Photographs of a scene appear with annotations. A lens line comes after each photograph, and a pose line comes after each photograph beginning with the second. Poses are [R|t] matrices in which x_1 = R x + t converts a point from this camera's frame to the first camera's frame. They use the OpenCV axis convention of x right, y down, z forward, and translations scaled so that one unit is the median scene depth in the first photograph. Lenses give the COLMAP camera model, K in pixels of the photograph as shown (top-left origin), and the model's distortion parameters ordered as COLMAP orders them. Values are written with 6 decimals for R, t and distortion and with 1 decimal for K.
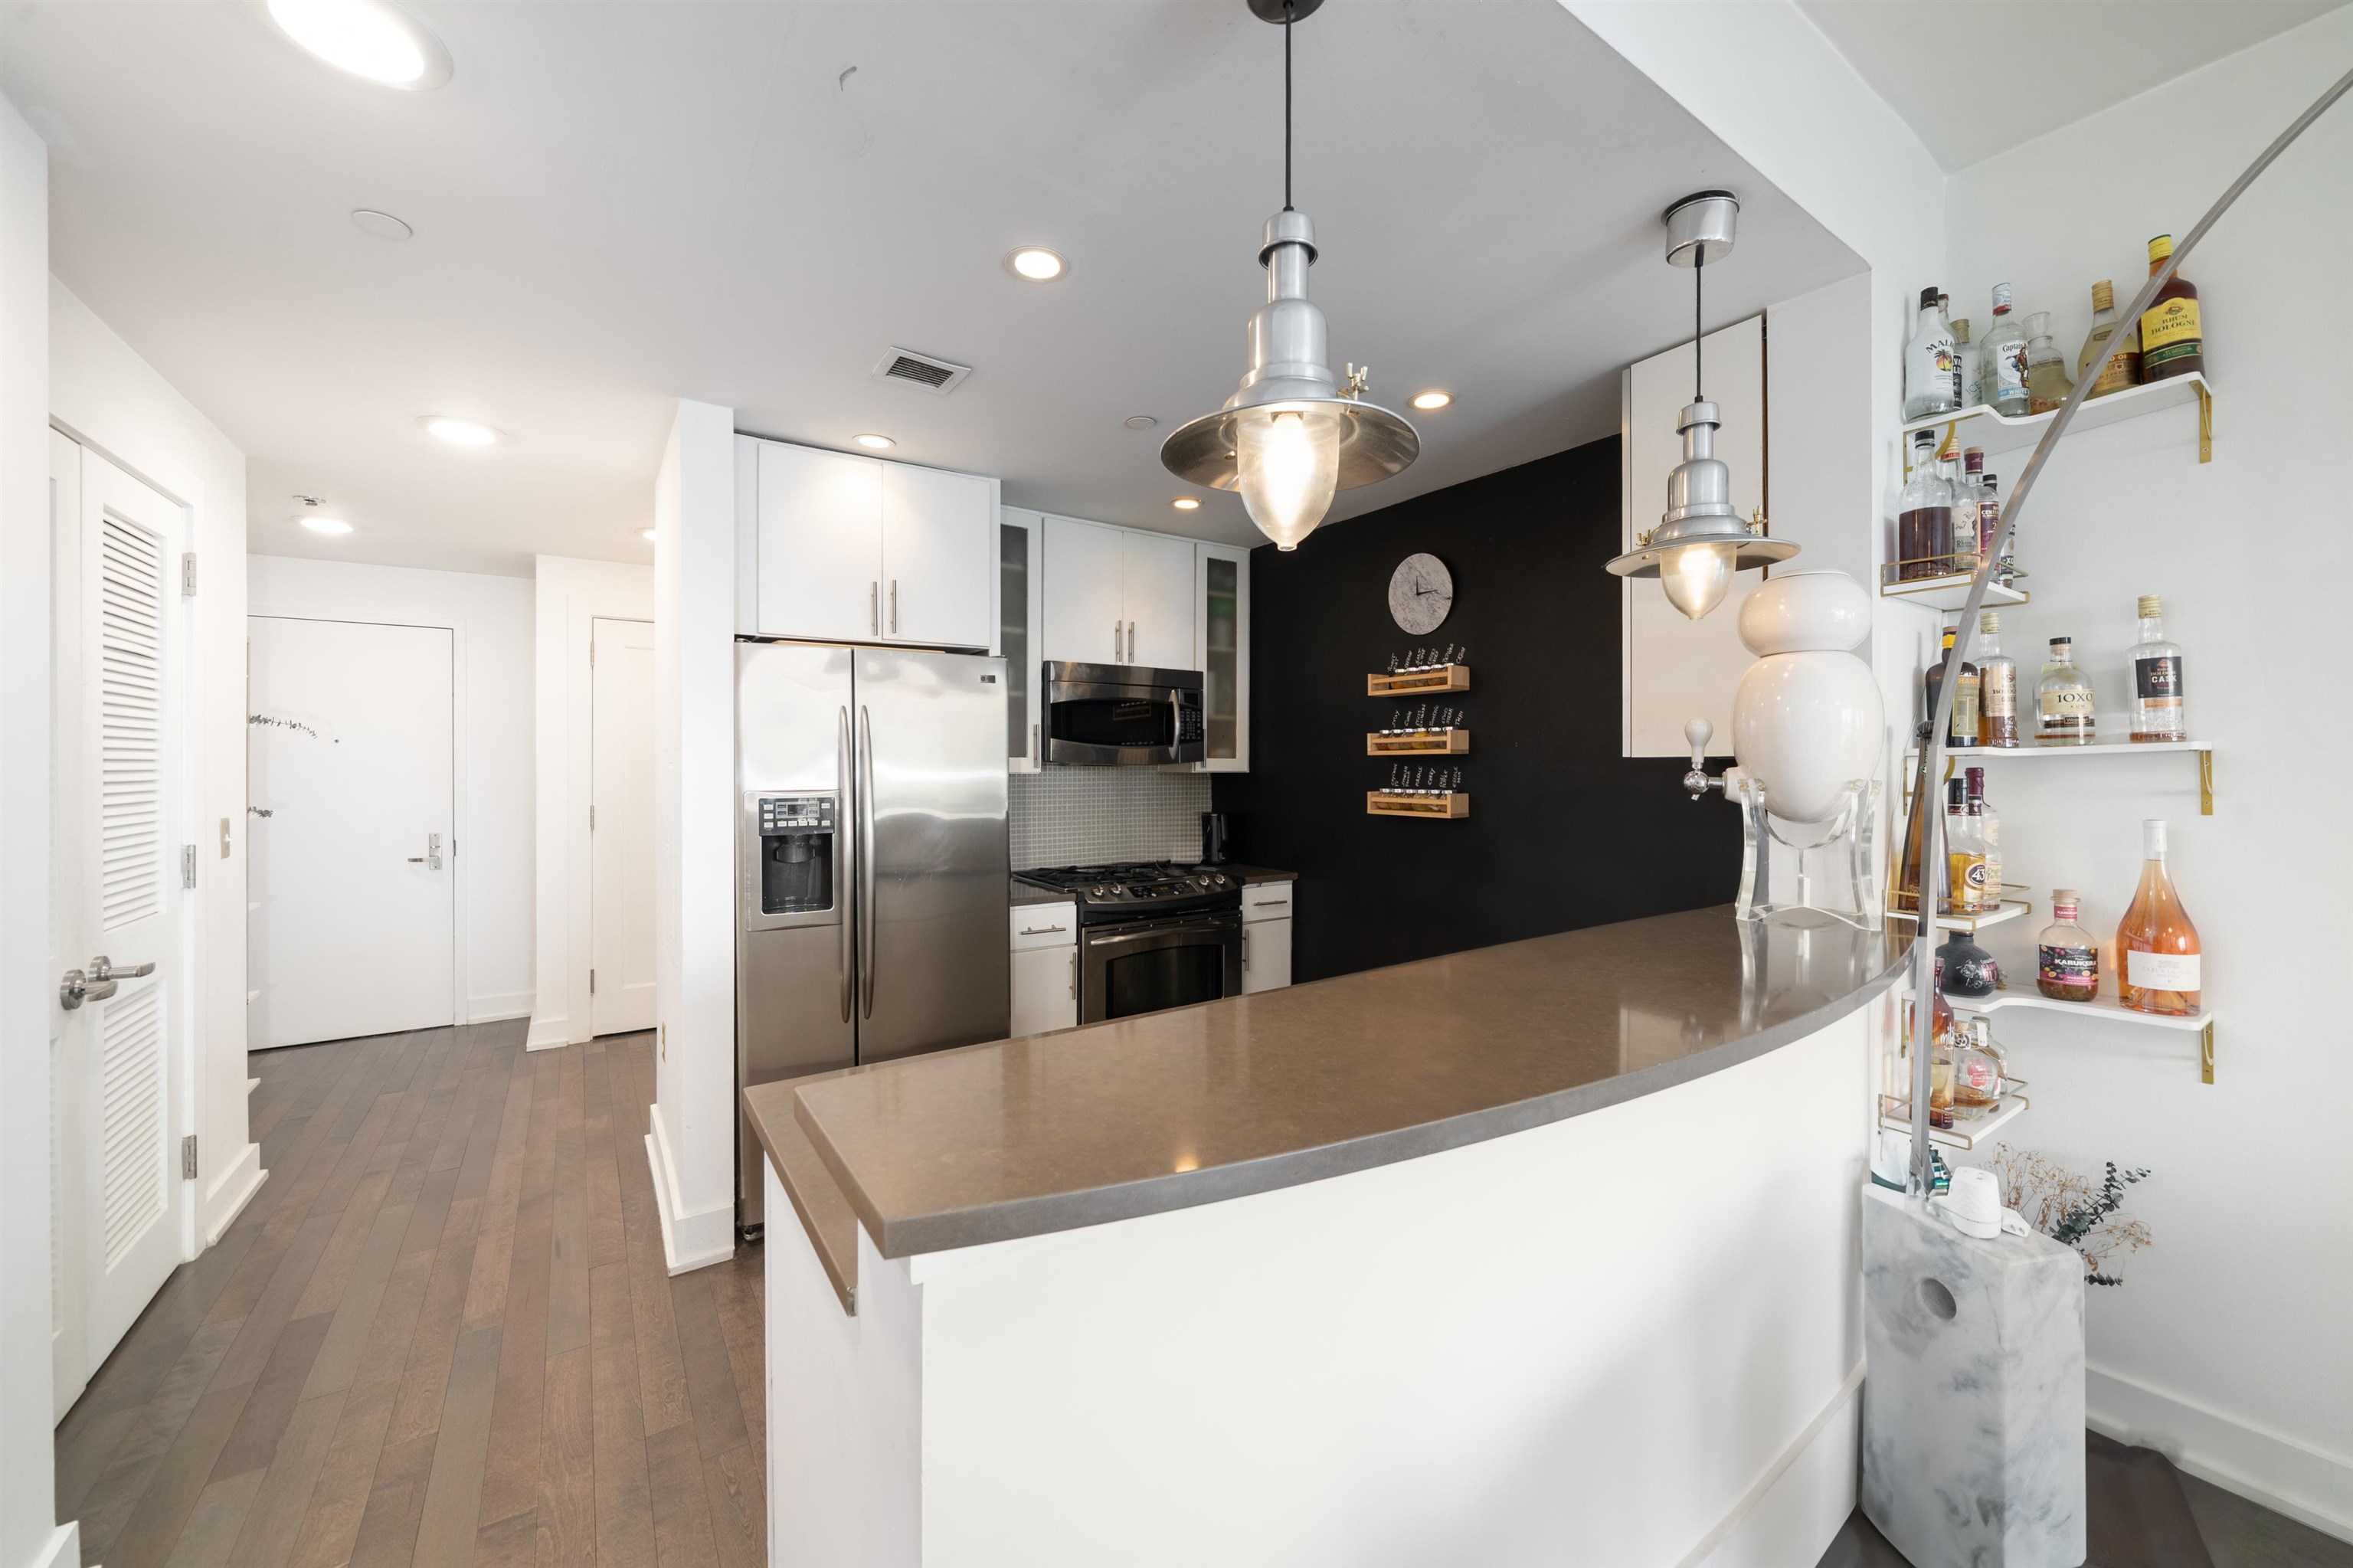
lens RADIAL K [[882.6, 0, 1181.4], [0, 882.6, 770.6], [0, 0, 1]] dist [-0.005282, -0.000324]
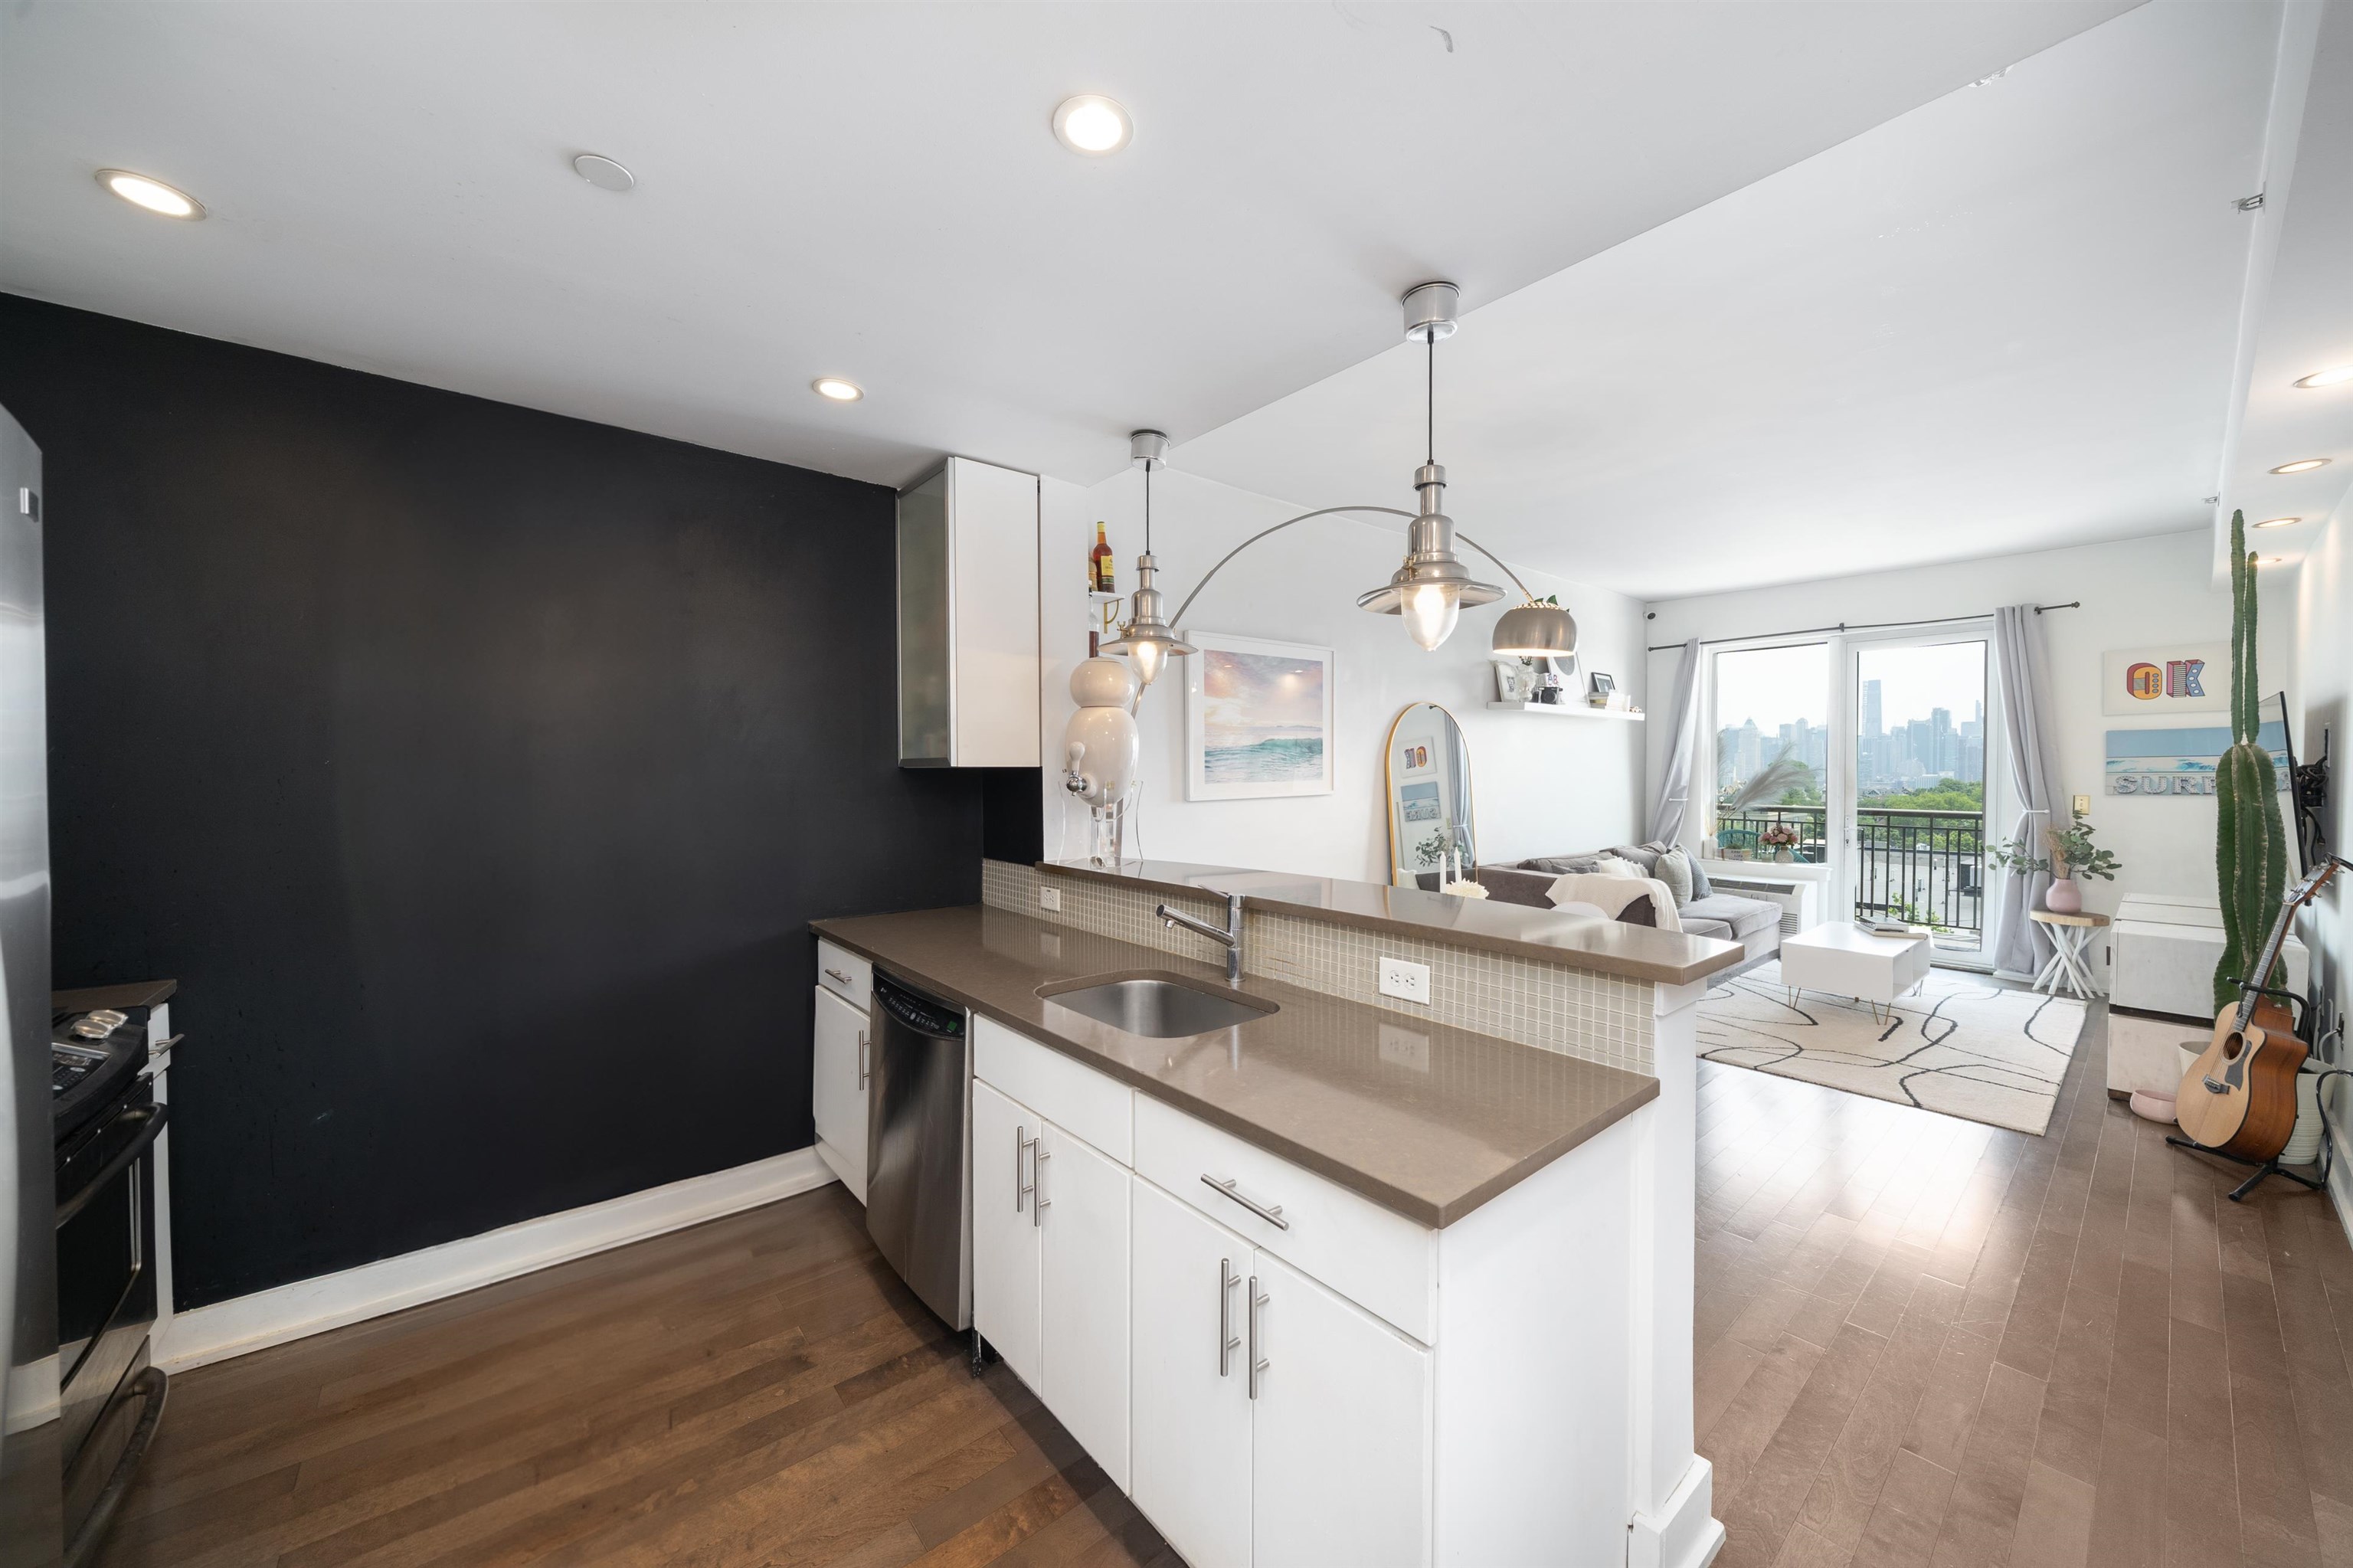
lens RADIAL K [[845.3, 0, 1174.0], [0, 845.3, 788.0], [0, 0, 1]] dist [-0.003475, -0.000310]
pose [[-0.093497, -0.015818, 0.995494, -0.702779], [0.006604, 0.999842, 0.016508, -0.000868], [-0.995598, 0.008118, -0.093378, 0.765262]]
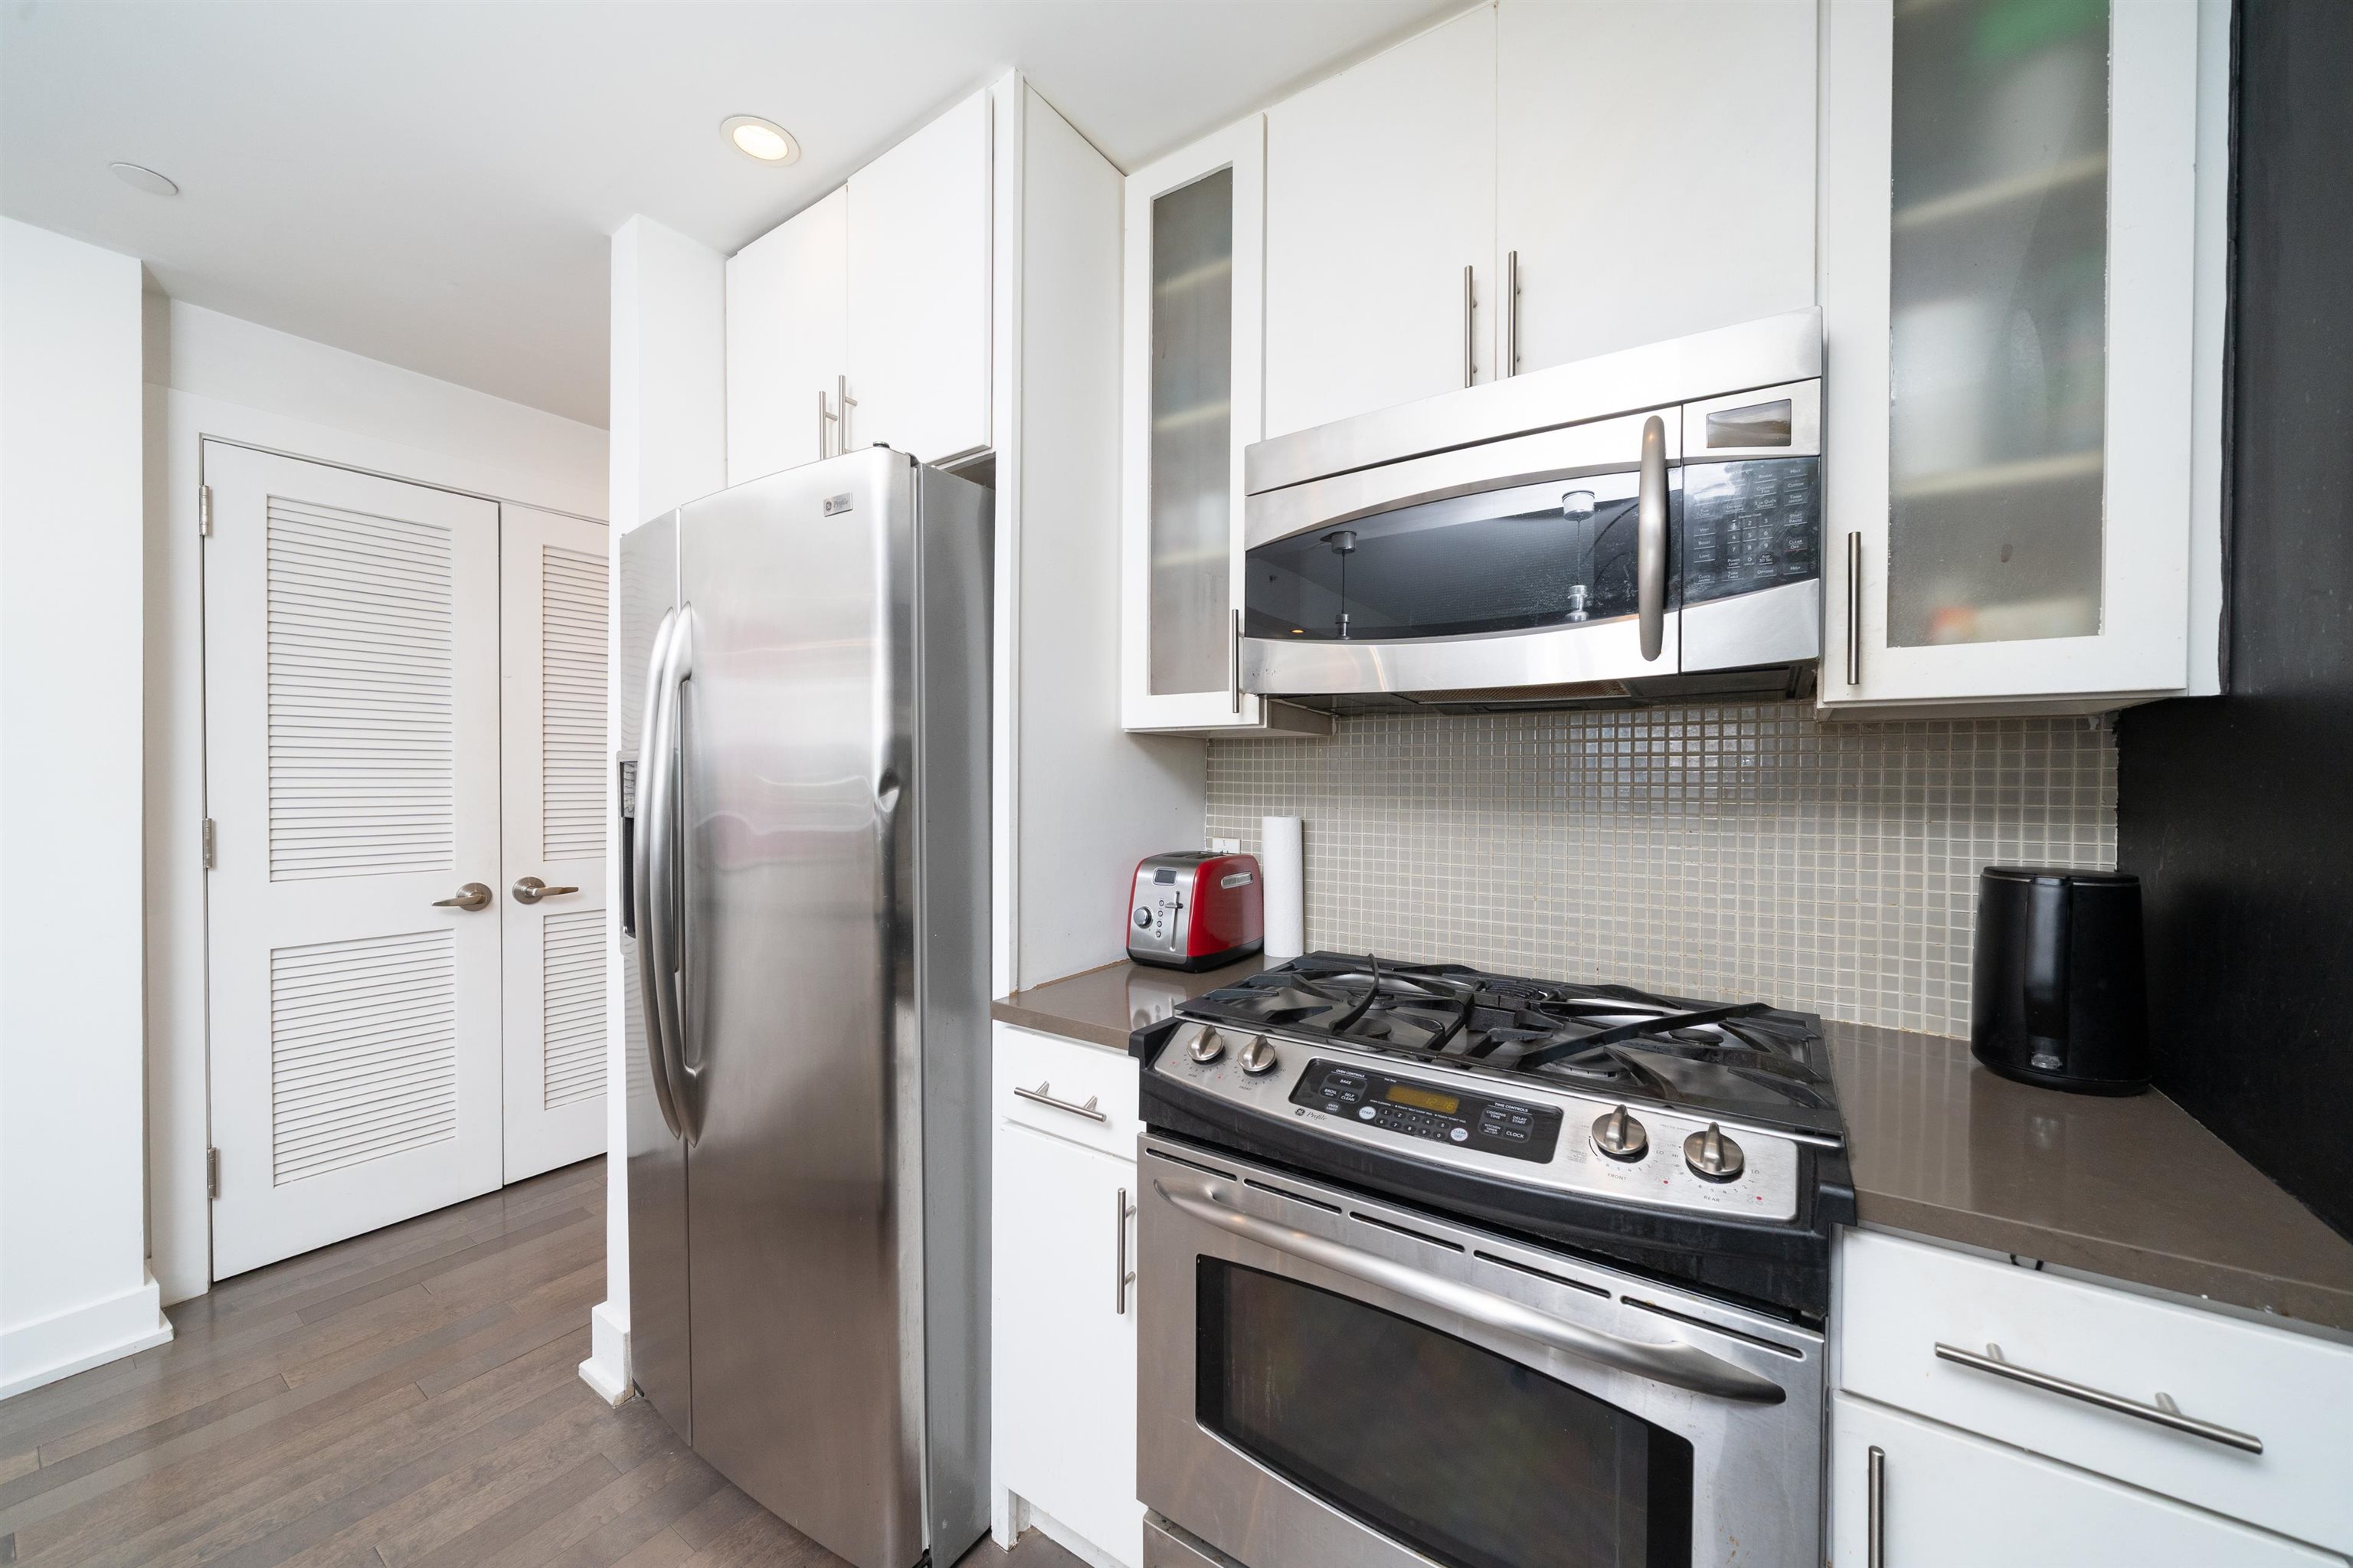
lens RADIAL K [[845.3, 0, 1171.3], [0, 845.3, 780.7], [0, 0, 1]] dist [-0.003475, -0.000310]
pose [[0.356572, 0.009031, -0.934224, 0.310516], [-0.009825, 0.999934, 0.005916, 0.039915], [0.934216, 0.007070, 0.356637, 1.254715]]
